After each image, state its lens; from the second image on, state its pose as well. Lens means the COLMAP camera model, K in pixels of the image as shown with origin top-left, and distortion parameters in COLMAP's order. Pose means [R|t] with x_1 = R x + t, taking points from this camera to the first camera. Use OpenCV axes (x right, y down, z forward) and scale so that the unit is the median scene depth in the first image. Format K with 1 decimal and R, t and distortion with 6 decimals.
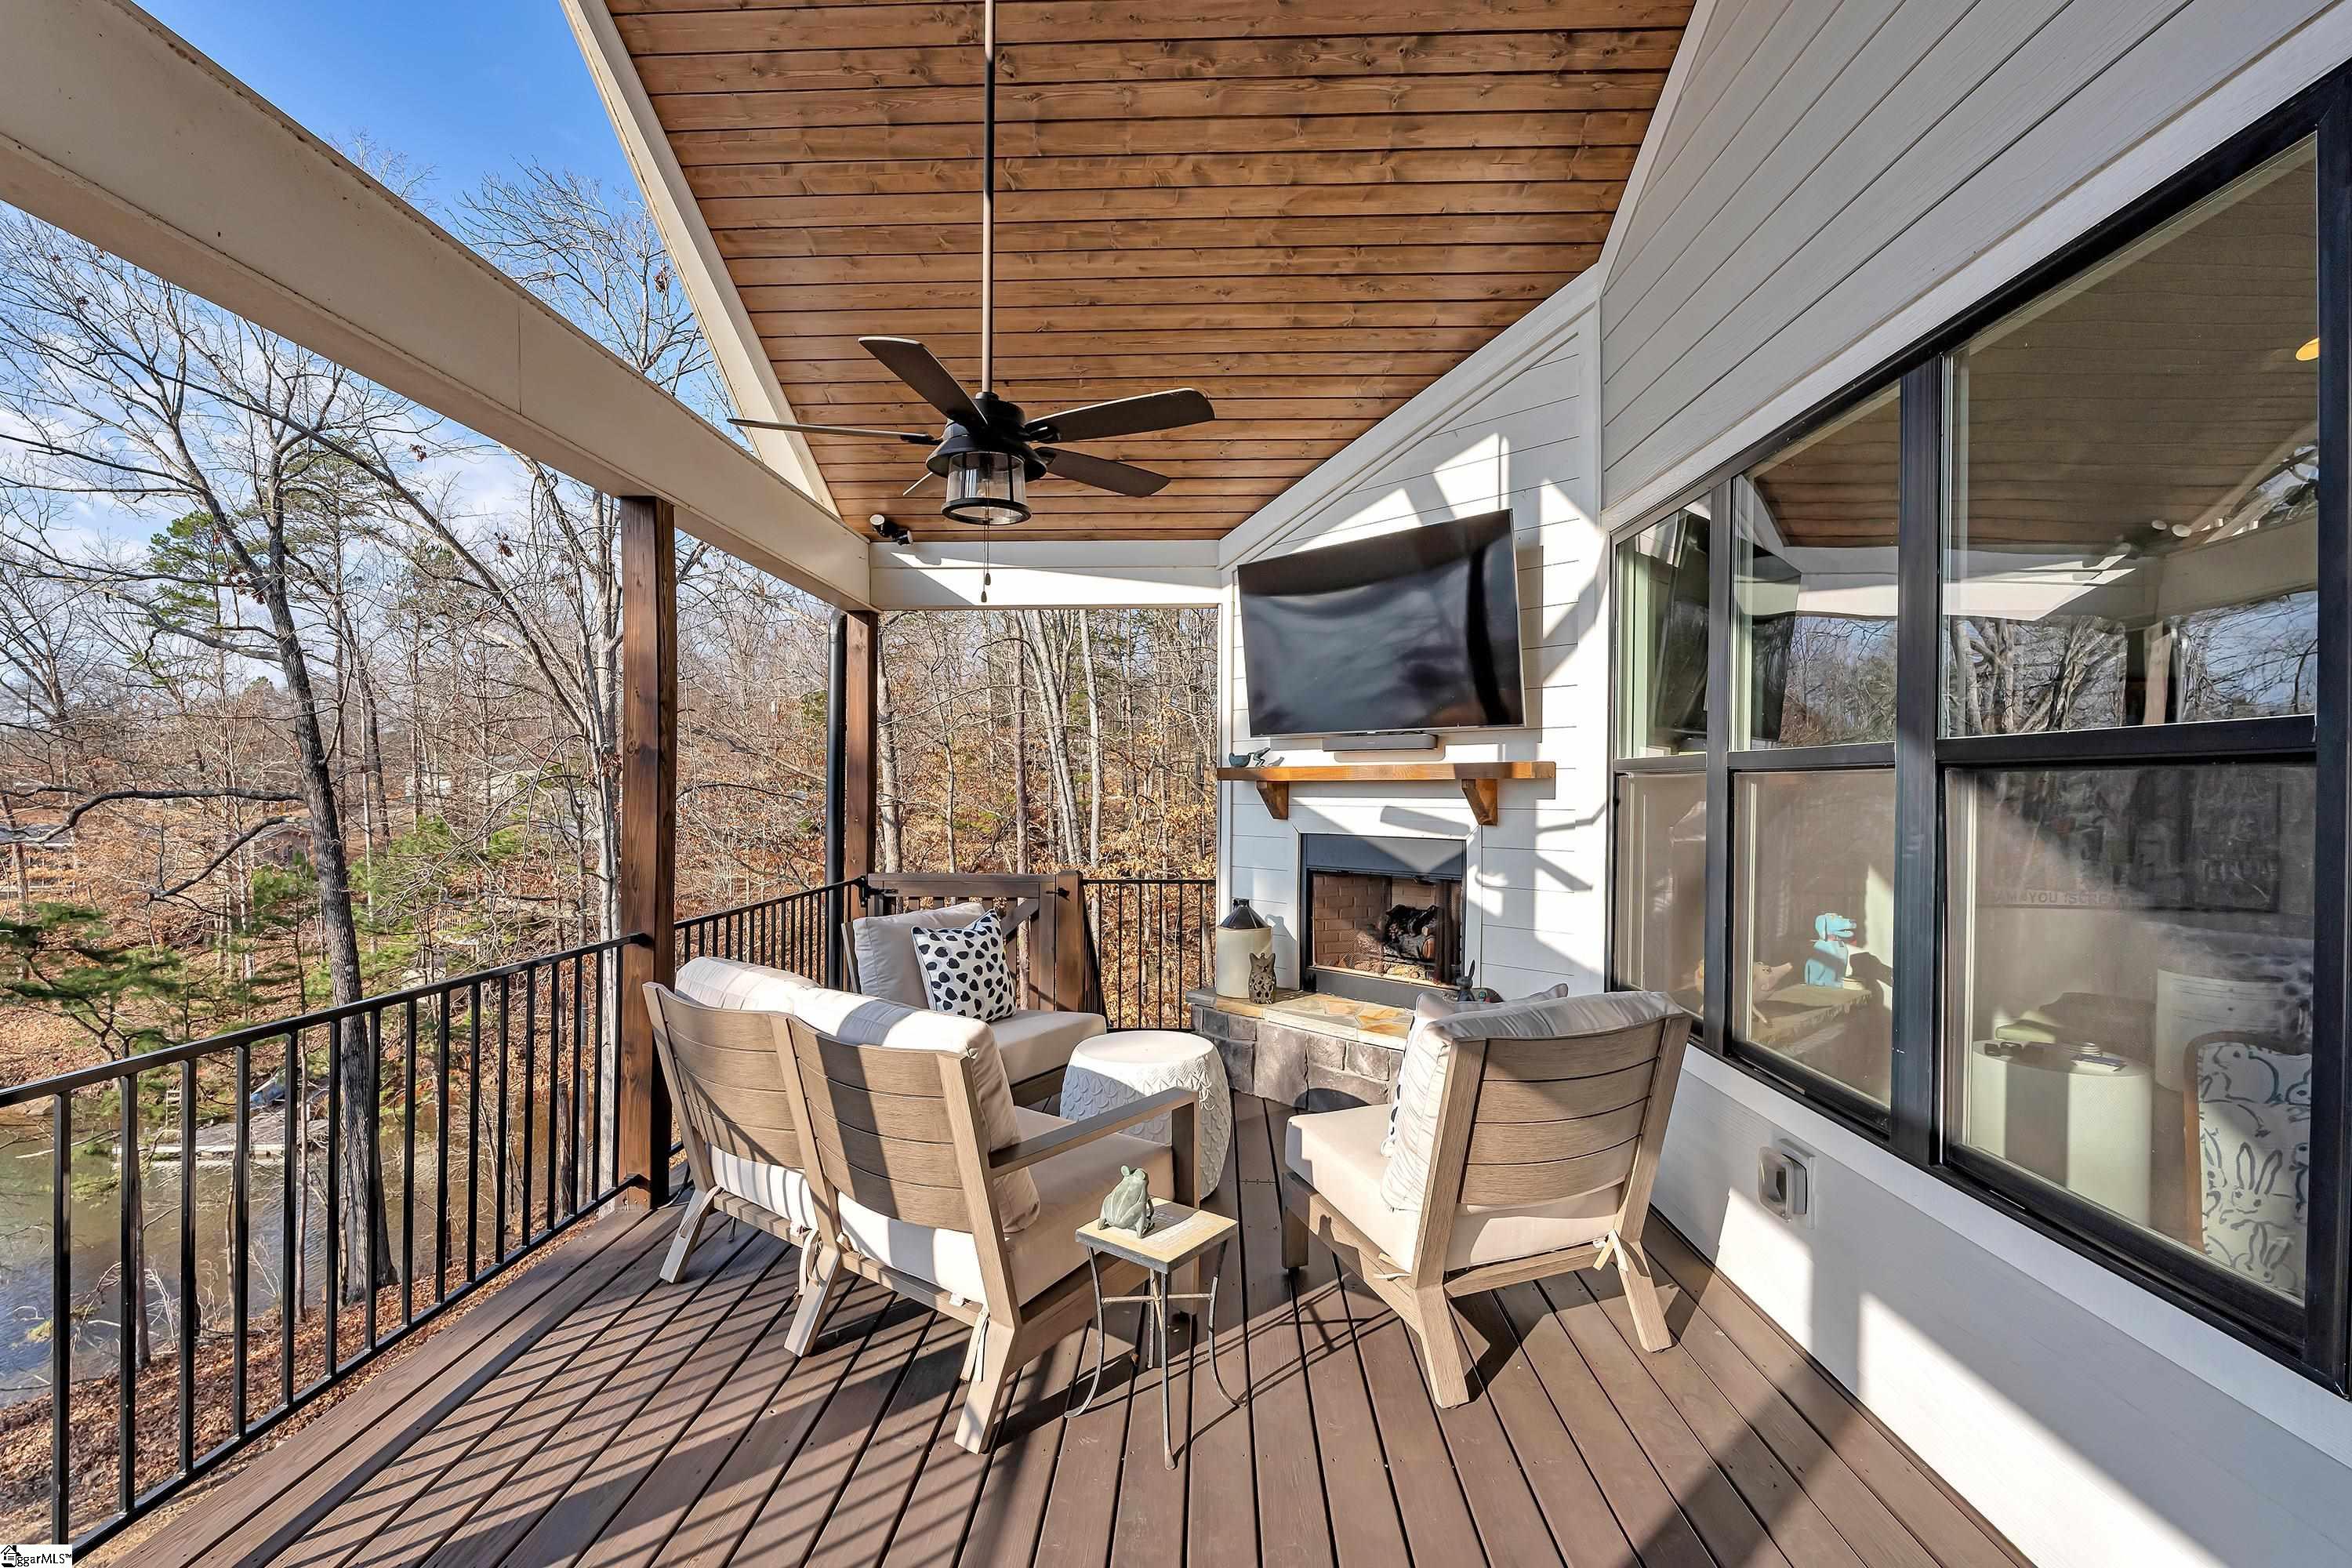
lens RADIAL K [[1081.0, 0, 1176.1], [0, 1081.0, 786.3], [0, 0, 1]] dist [-0.003079, 0.000027]
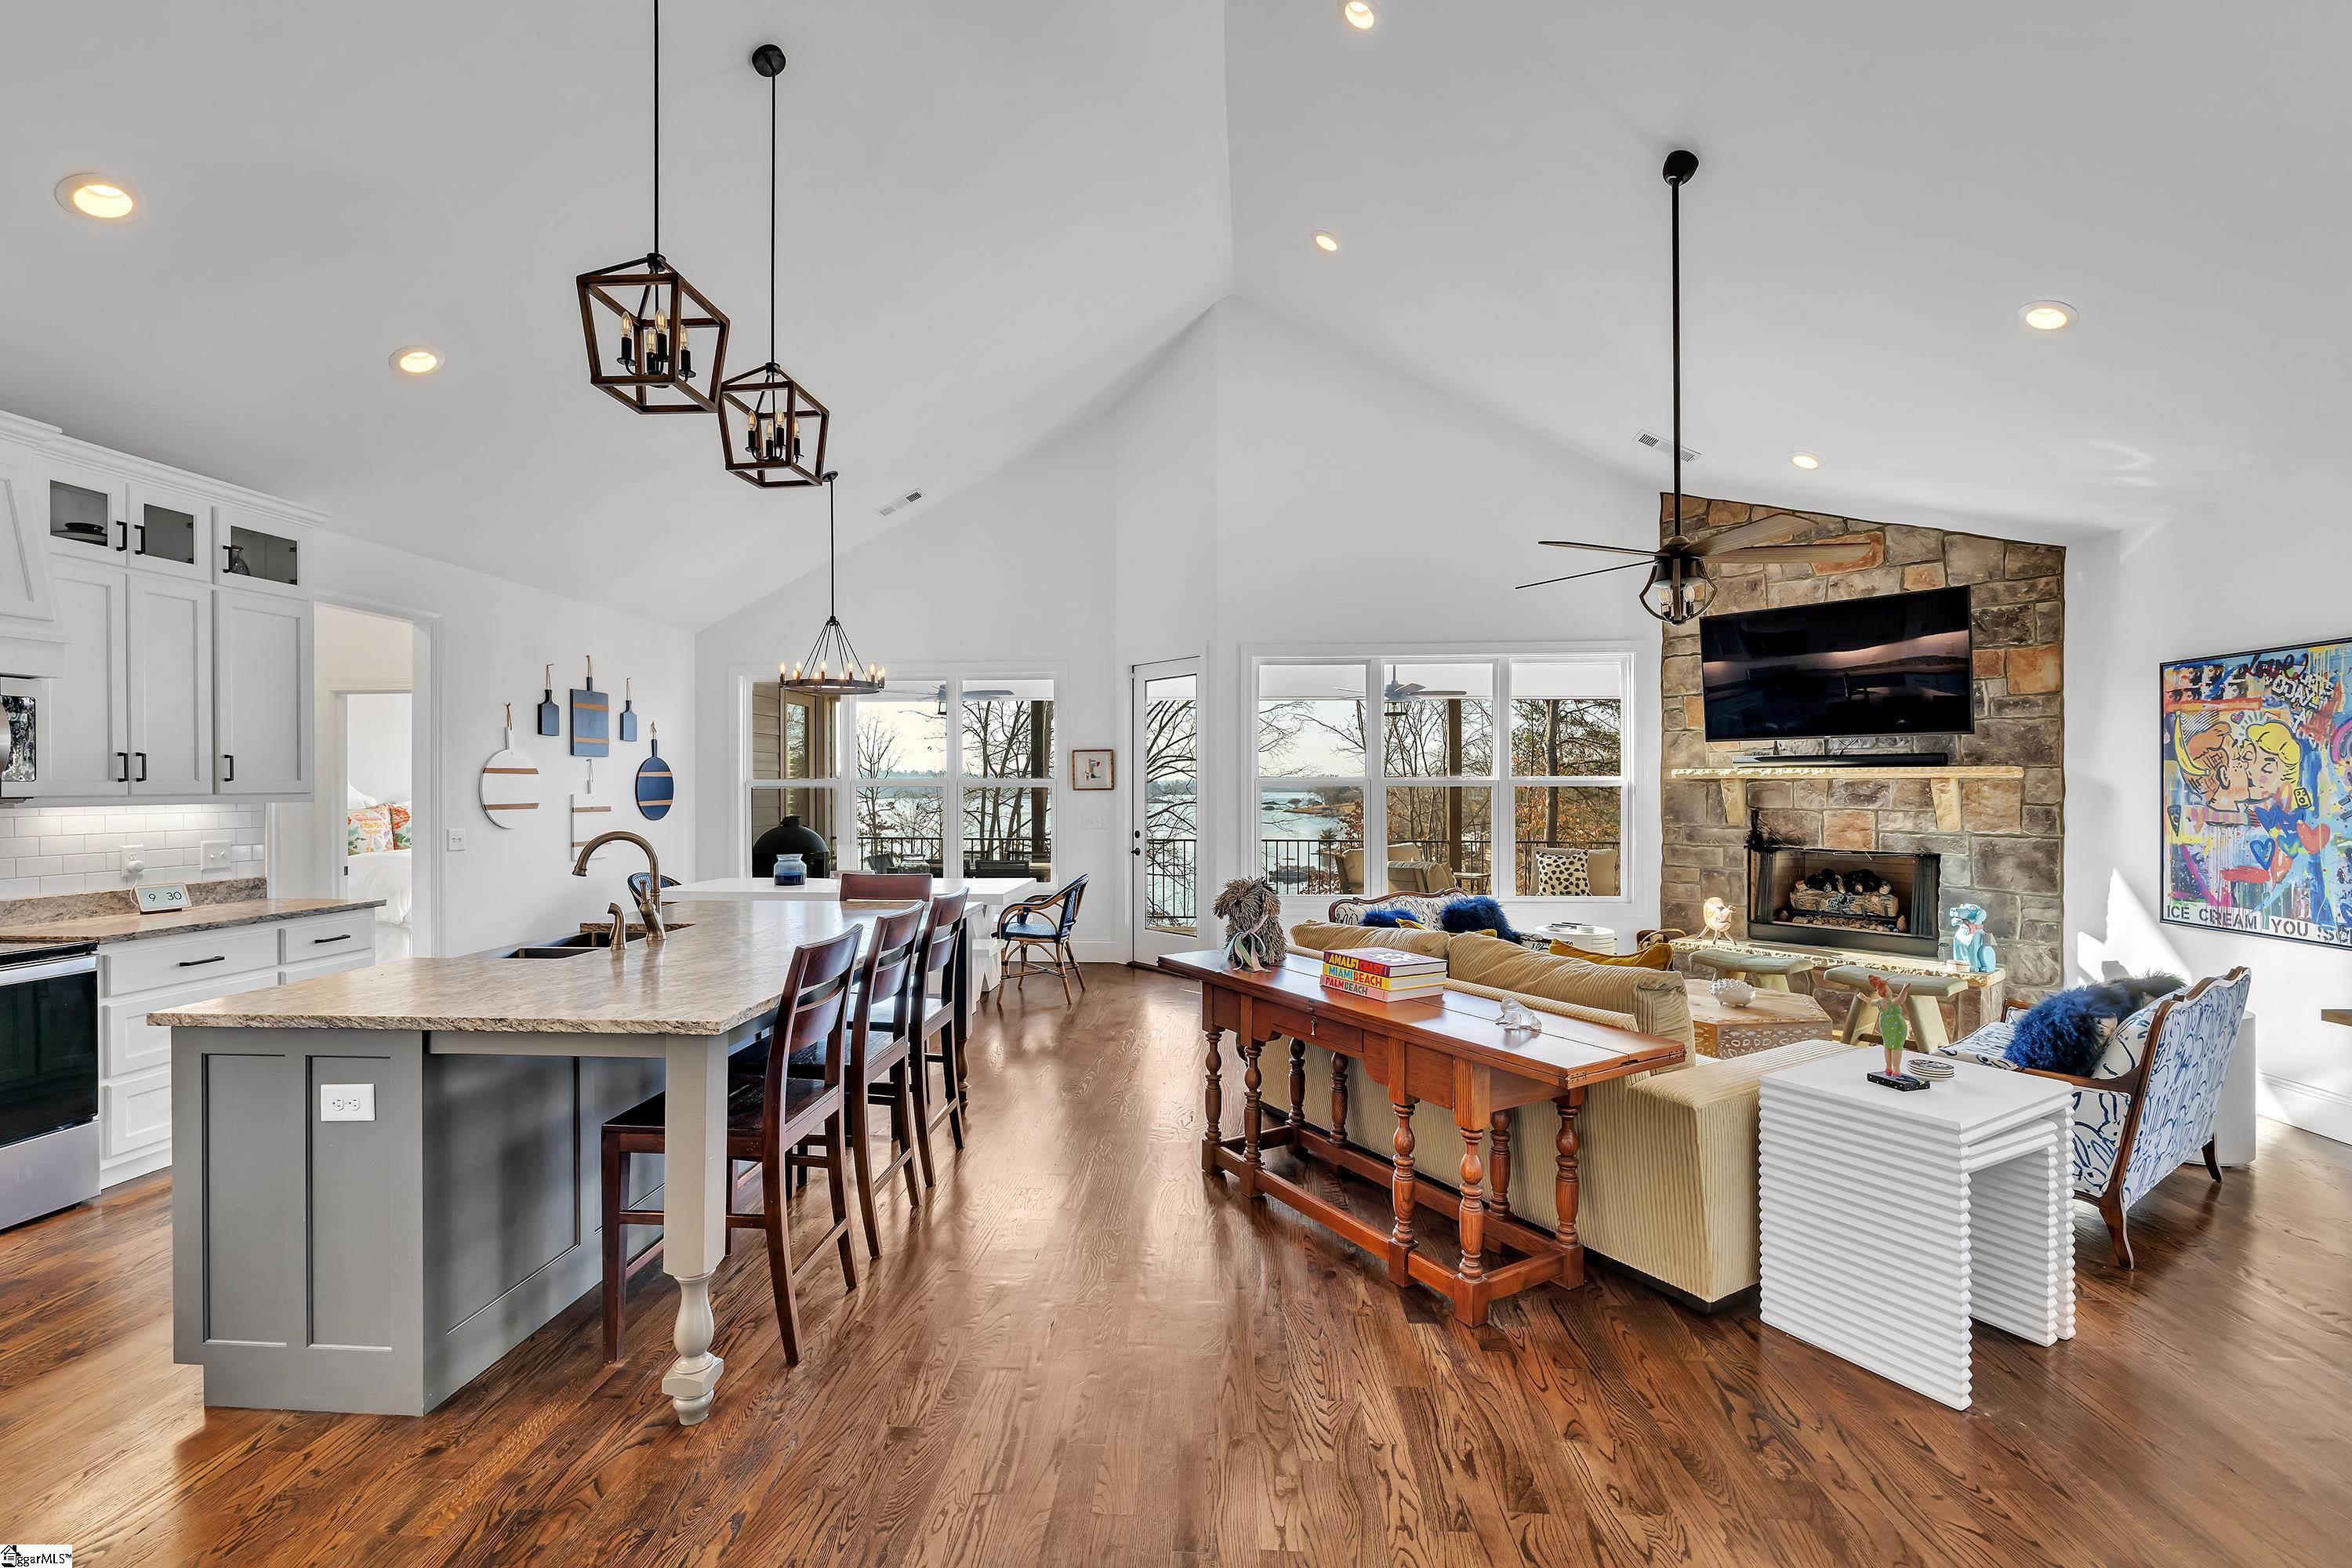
lens RADIAL K [[1026.5, 0, 1173.6], [0, 1026.5, 785.2], [0, 0, 1]] dist [-0.001943, 0.000559]
pose [[-0.033266, -0.010992, -0.999386, 1.977064], [-0.000625, 0.999940, -0.010978, 0.009470], [0.999446, 0.000259, -0.033271, 0.263314]]
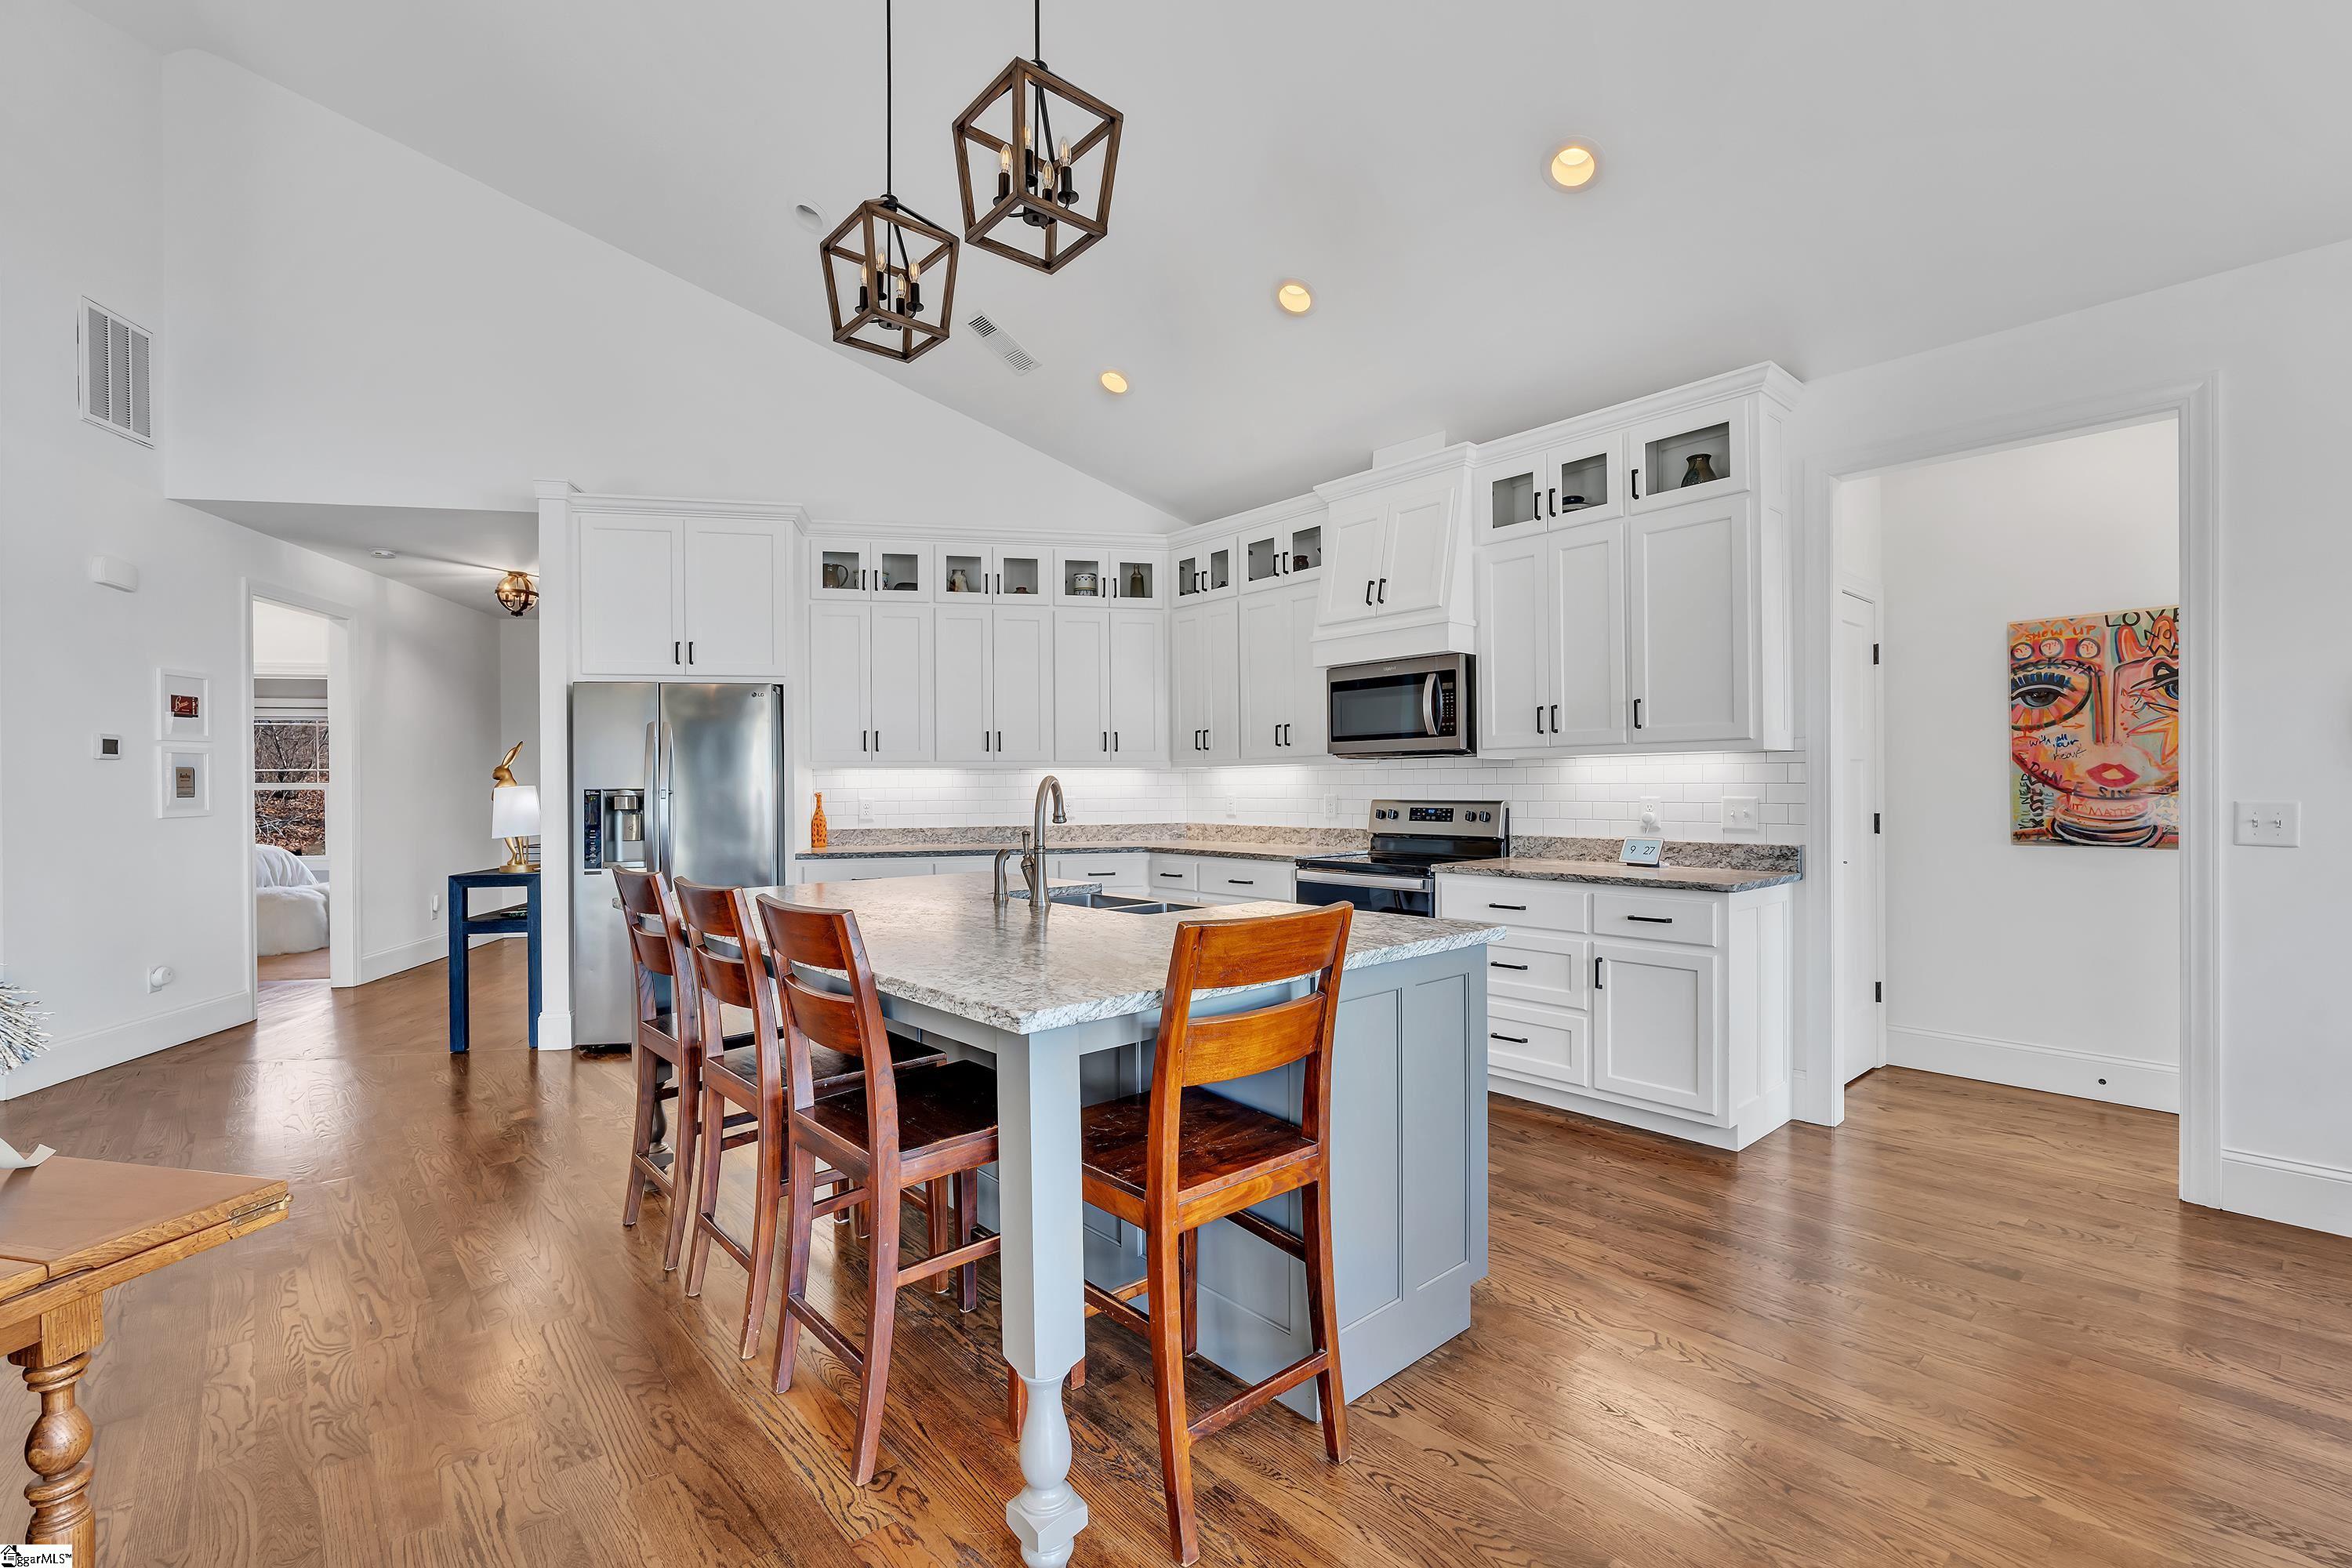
lens RADIAL K [[1041.6, 0, 1176.4], [0, 1041.6, 786.9], [0, 0, 1]] dist [-0.008484, -0.000317]
pose [[-0.690513, -0.007451, 0.723282, 0.709088], [0.000836, 0.999938, 0.011099, 0.034719], [-0.723319, 0.008269, -0.690464, 0.241431]]
